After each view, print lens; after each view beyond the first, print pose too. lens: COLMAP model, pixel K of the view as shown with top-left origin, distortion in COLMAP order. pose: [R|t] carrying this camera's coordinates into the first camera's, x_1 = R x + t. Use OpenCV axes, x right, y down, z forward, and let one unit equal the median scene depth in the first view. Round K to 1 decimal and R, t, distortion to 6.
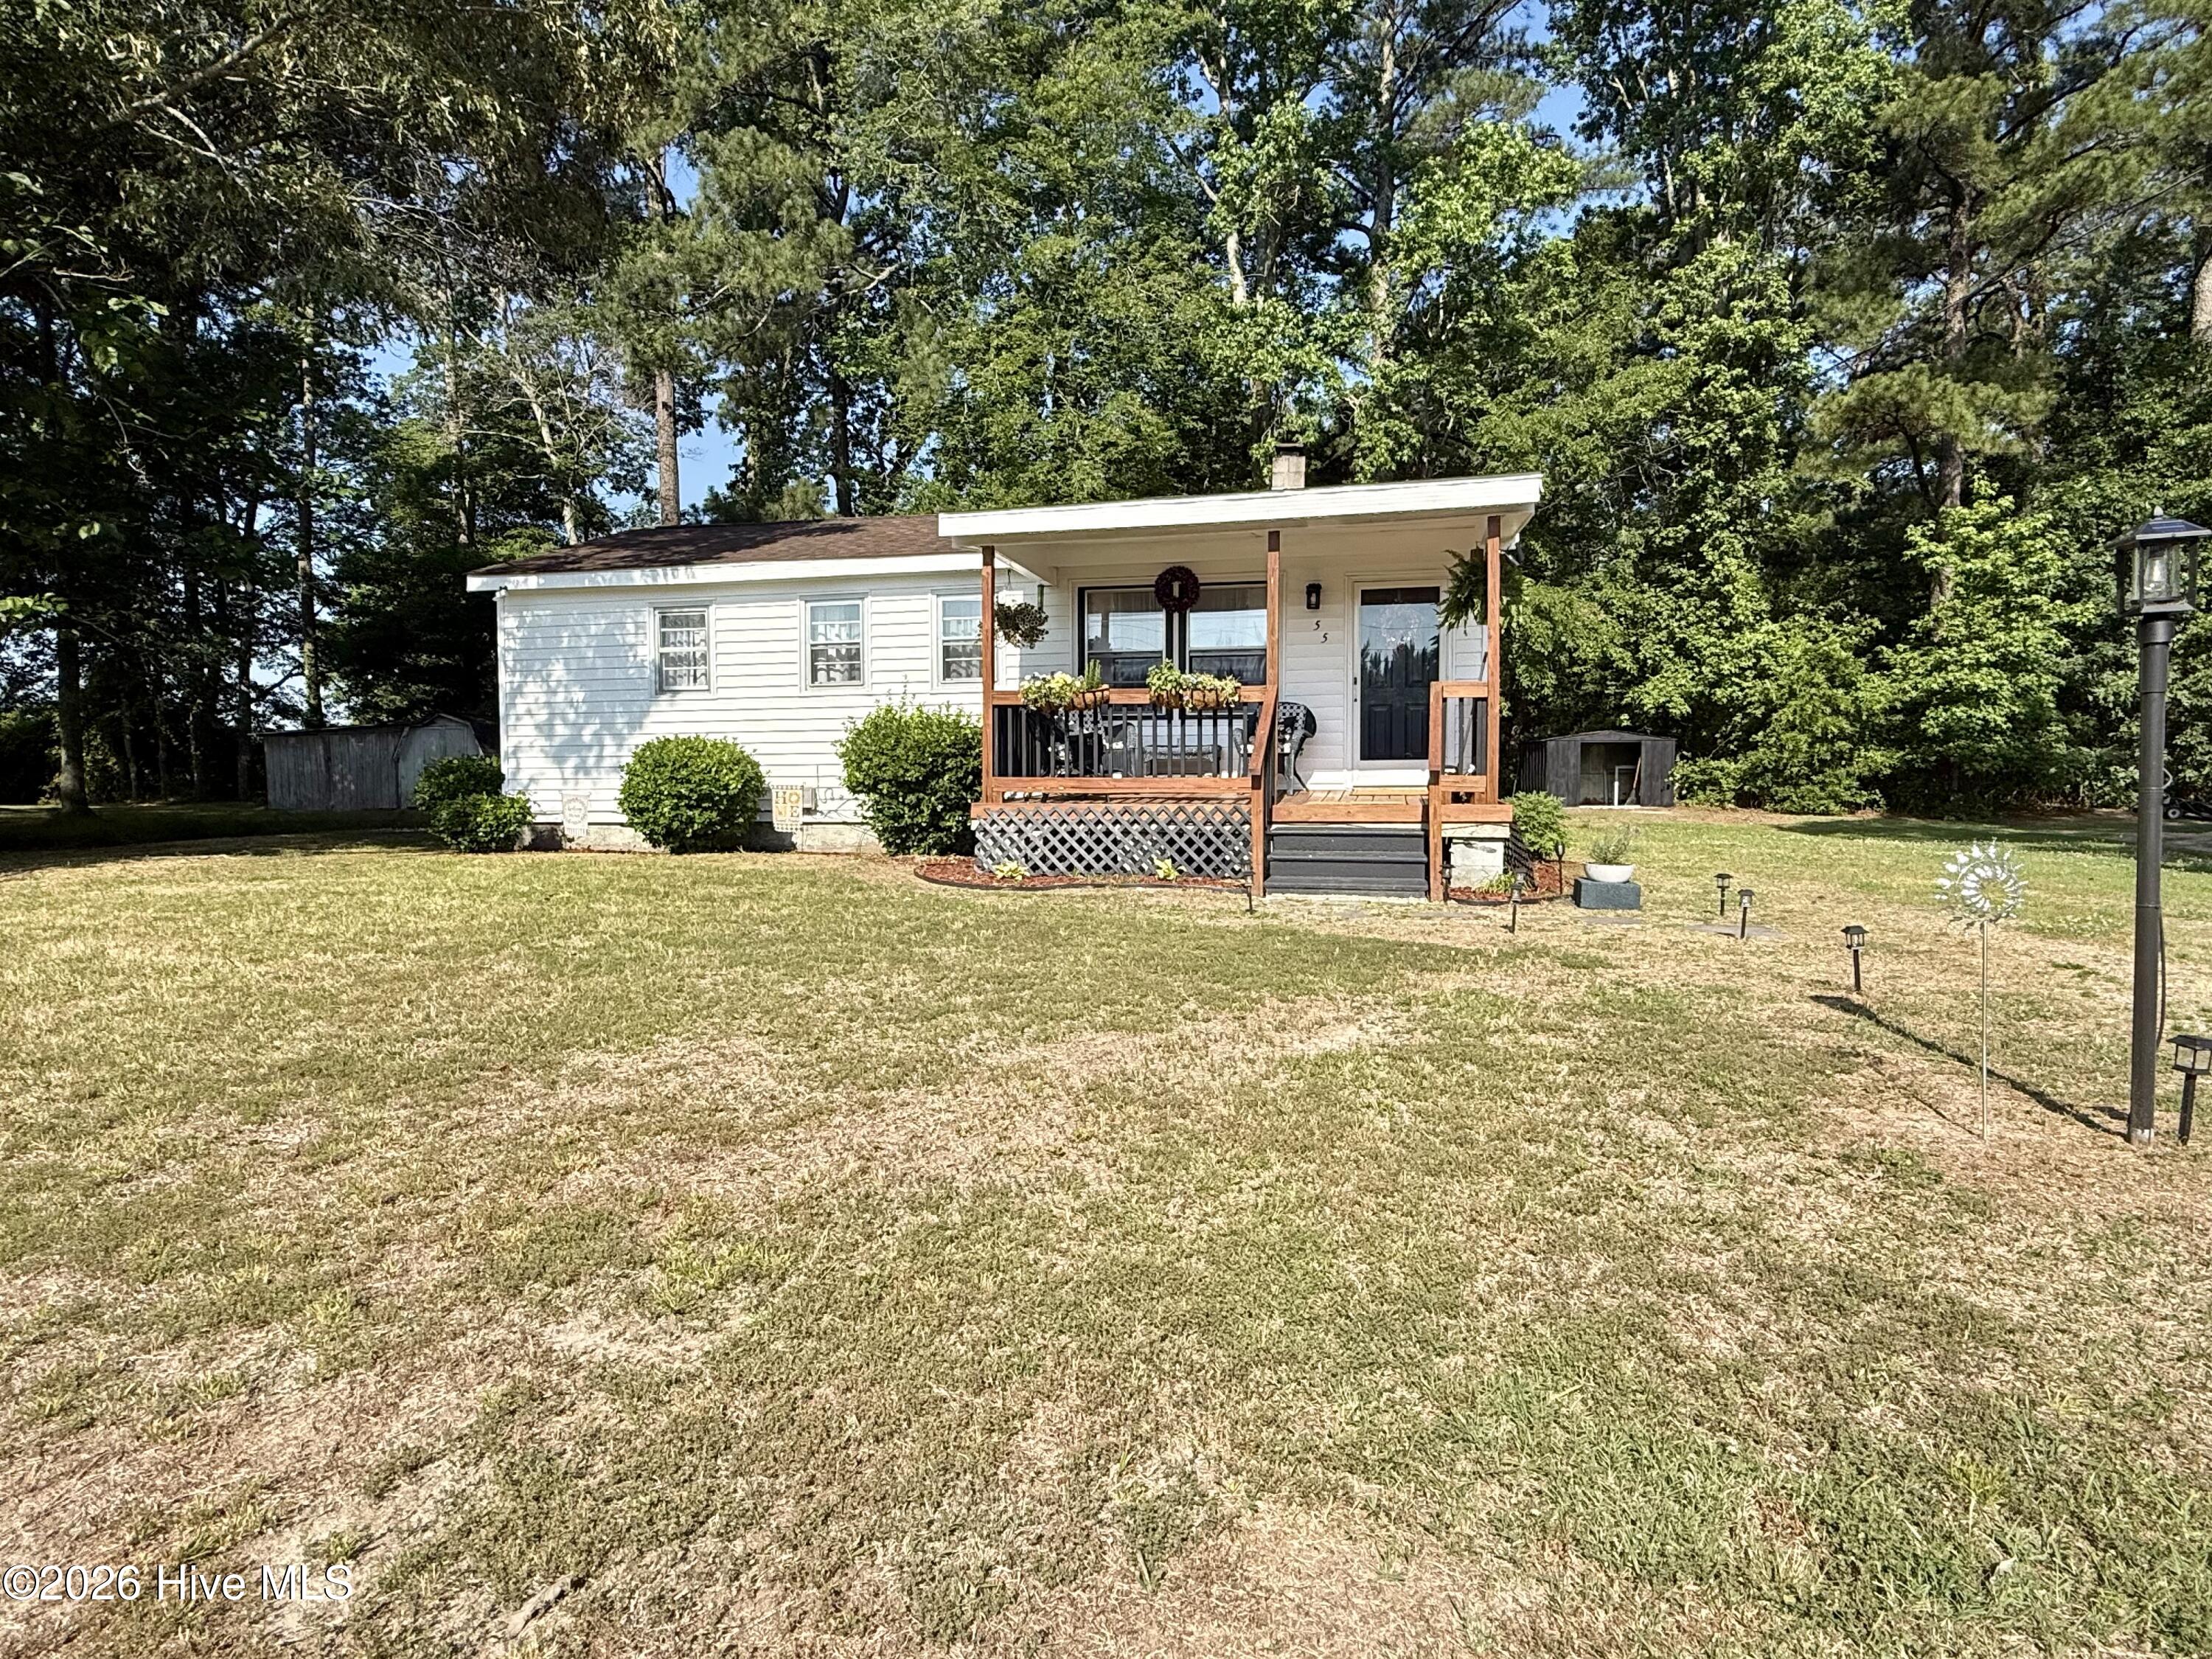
lens RADIAL K [[1228.1, 0, 1106.0], [0, 1228.1, 829.5], [0, 0, 1]] dist [0.002790, -0.000125]
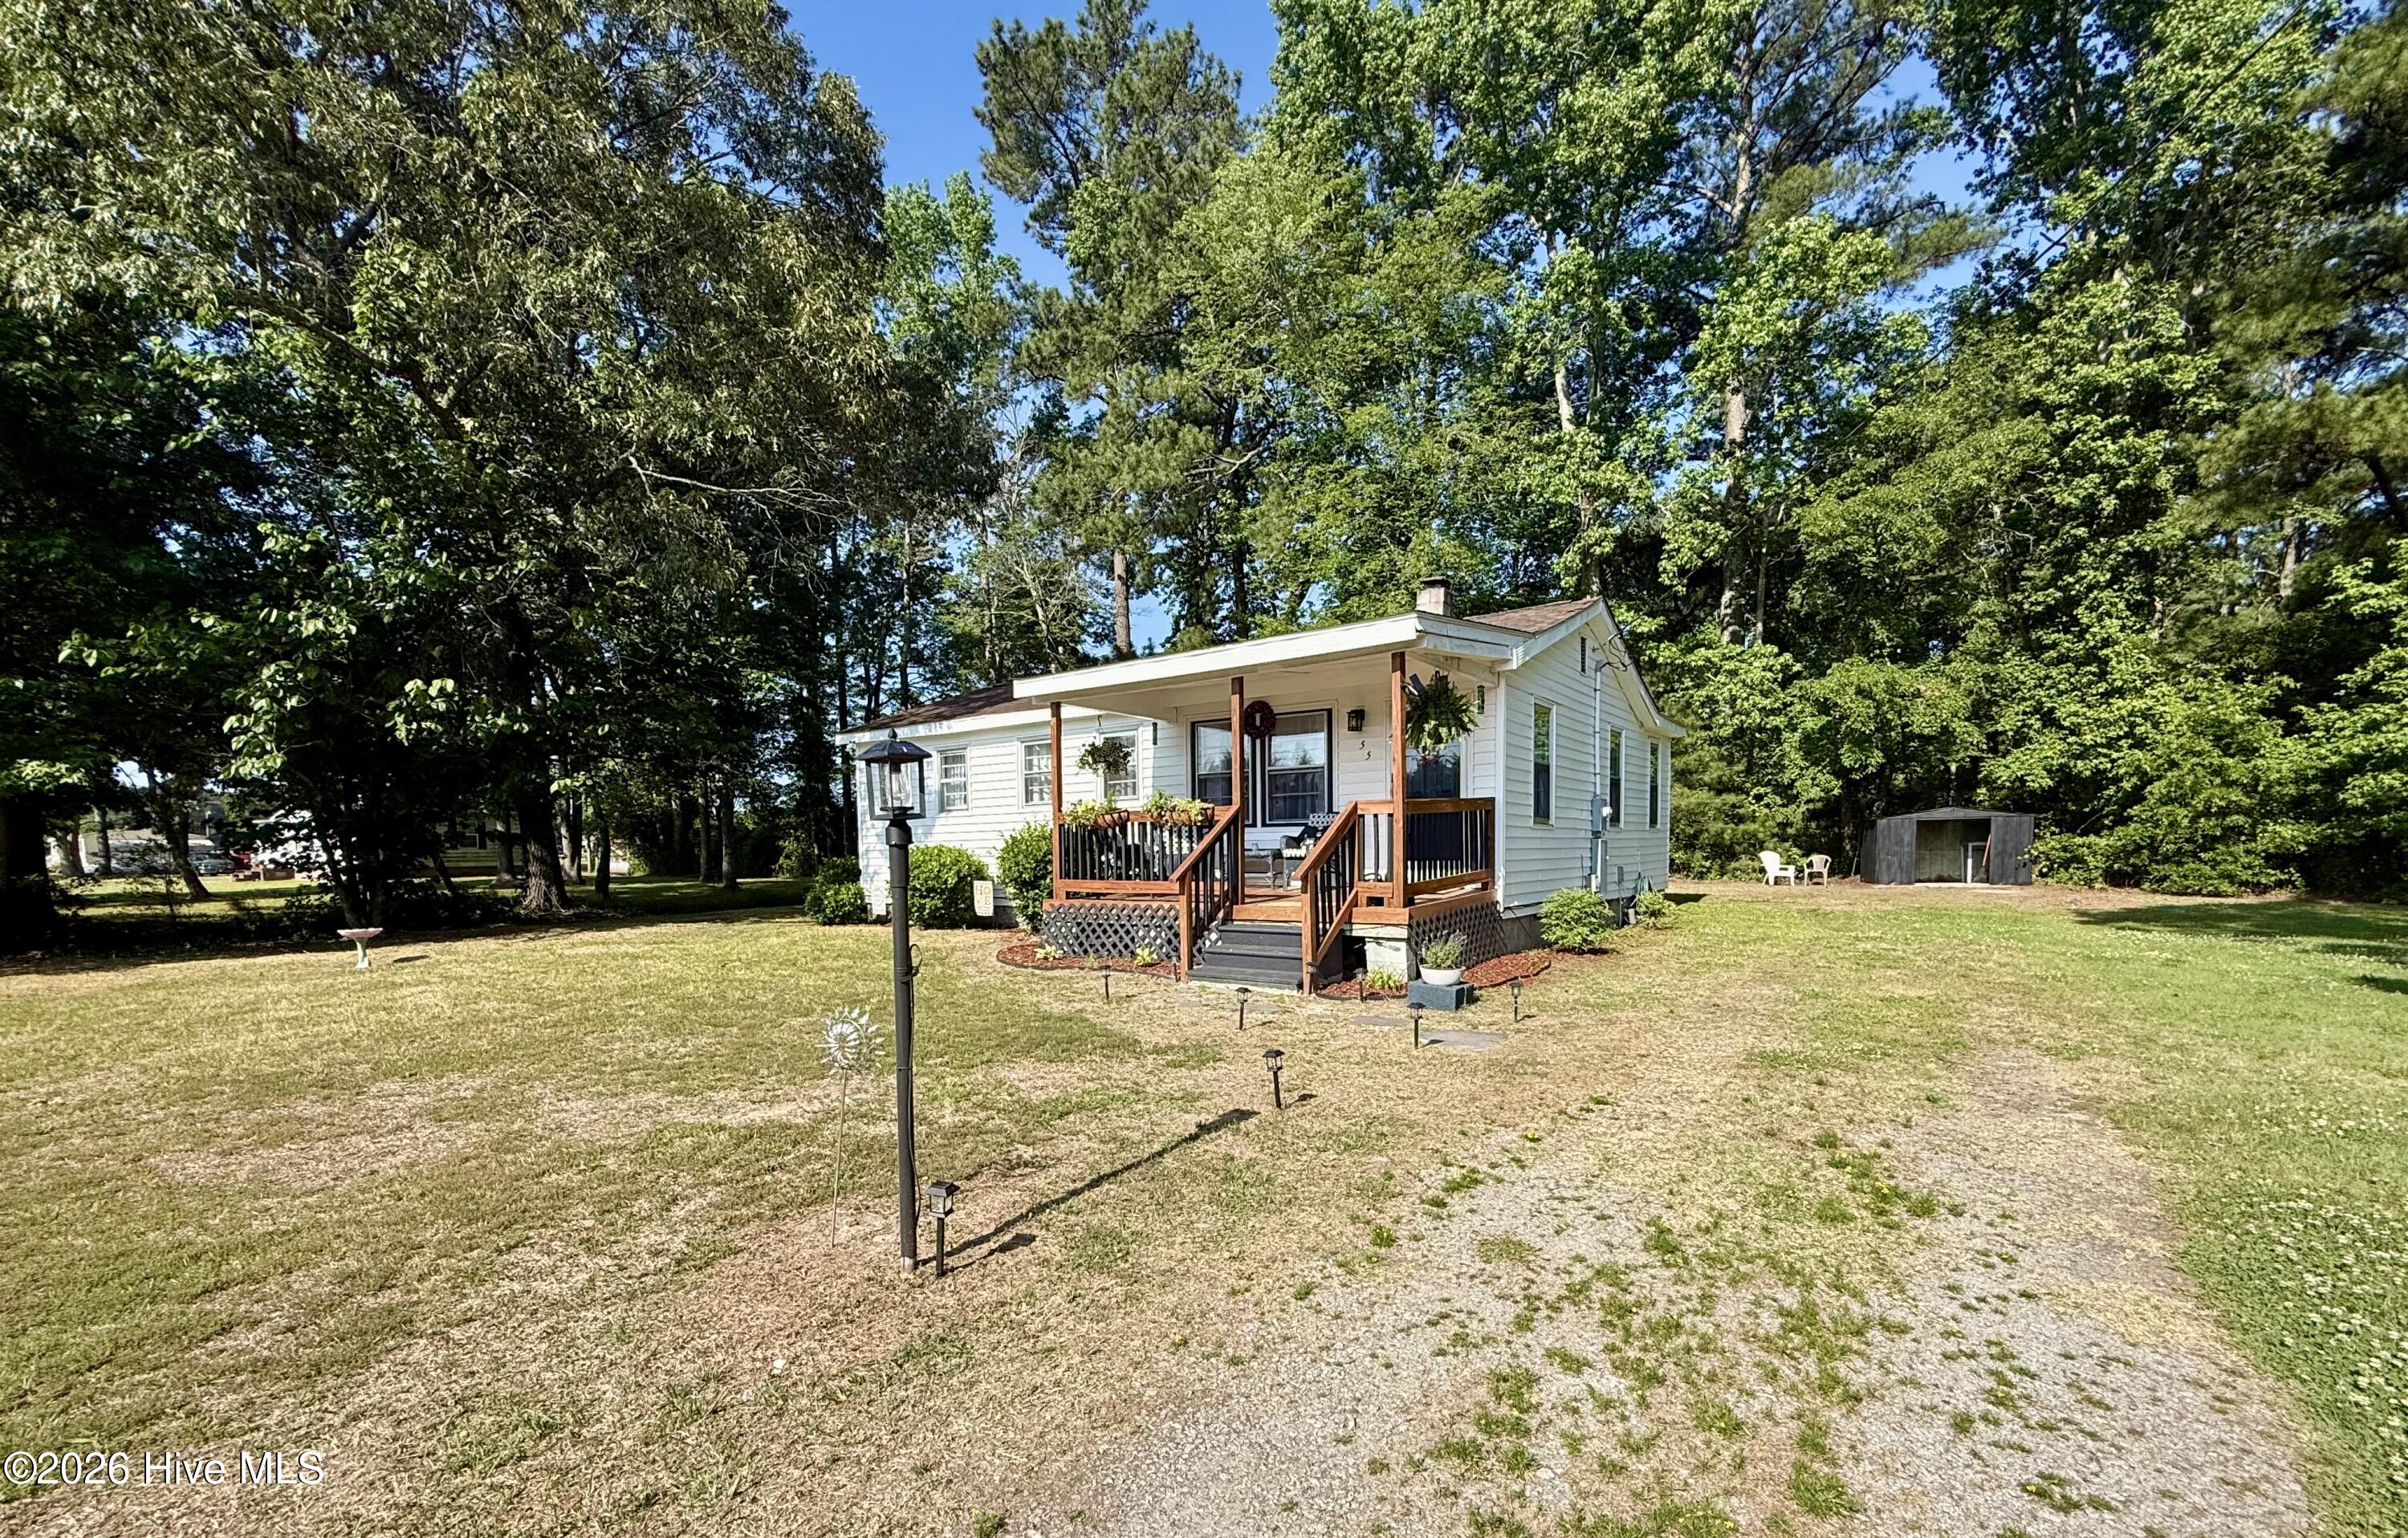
lens RADIAL K [[1014.7, 0, 1207.4], [0, 1014.7, 896.3], [0, 0, 1]] dist [-0.000174, -0.000245]
pose [[0.924357, 0.009100, -0.381420, 0.185526], [-0.006116, 0.999940, 0.009036, -0.014189], [0.381479, -0.006020, 0.924358, 0.026122]]
